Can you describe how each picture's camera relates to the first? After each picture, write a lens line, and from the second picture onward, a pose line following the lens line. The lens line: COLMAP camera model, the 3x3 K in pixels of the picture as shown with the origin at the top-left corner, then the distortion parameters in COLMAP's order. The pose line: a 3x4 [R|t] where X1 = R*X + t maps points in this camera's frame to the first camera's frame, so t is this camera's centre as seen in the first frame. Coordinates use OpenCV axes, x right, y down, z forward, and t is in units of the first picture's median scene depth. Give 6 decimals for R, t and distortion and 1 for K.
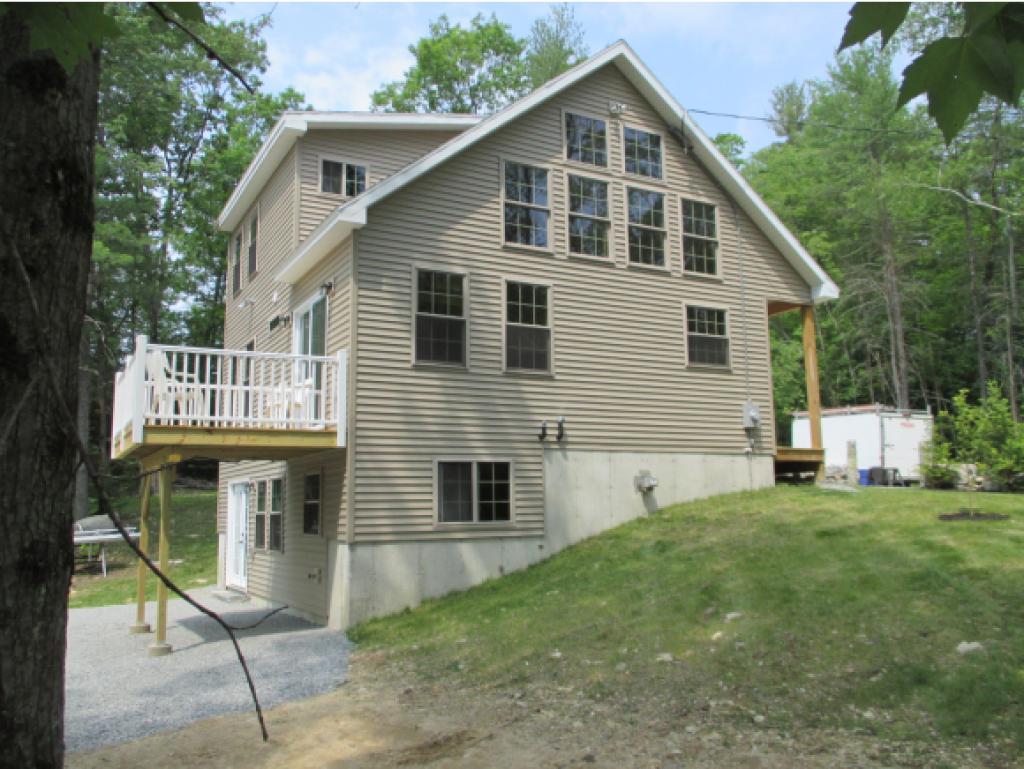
lens RADIAL K [[850.3, 0, 513.2], [0, 850.3, 377.0], [0, 0, 1]] dist [-0.028878, 0.013841]
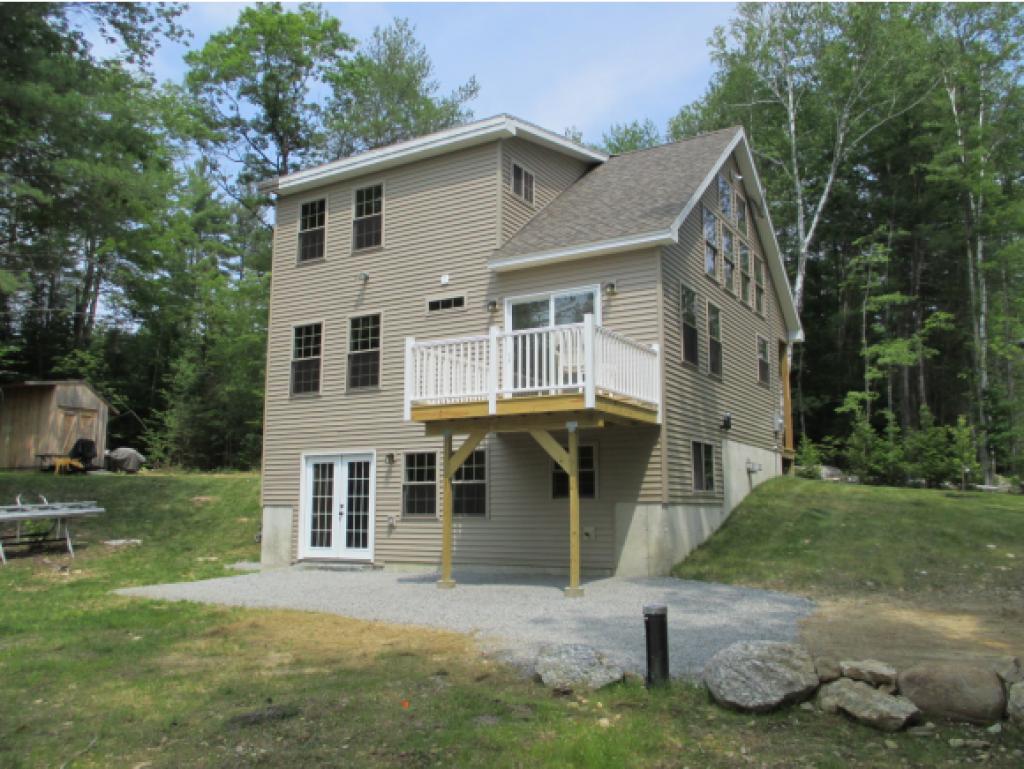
lens RADIAL K [[850.3, 0, 512.5], [0, 850.3, 388.6], [0, 0, 1]] dist [-0.028878, 0.013841]
pose [[0.869797, 0.087044, 0.485671, -0.766364], [-0.089322, 0.995831, -0.018508, 0.057261], [-0.485257, -0.027283, 0.873946, 0.031854]]
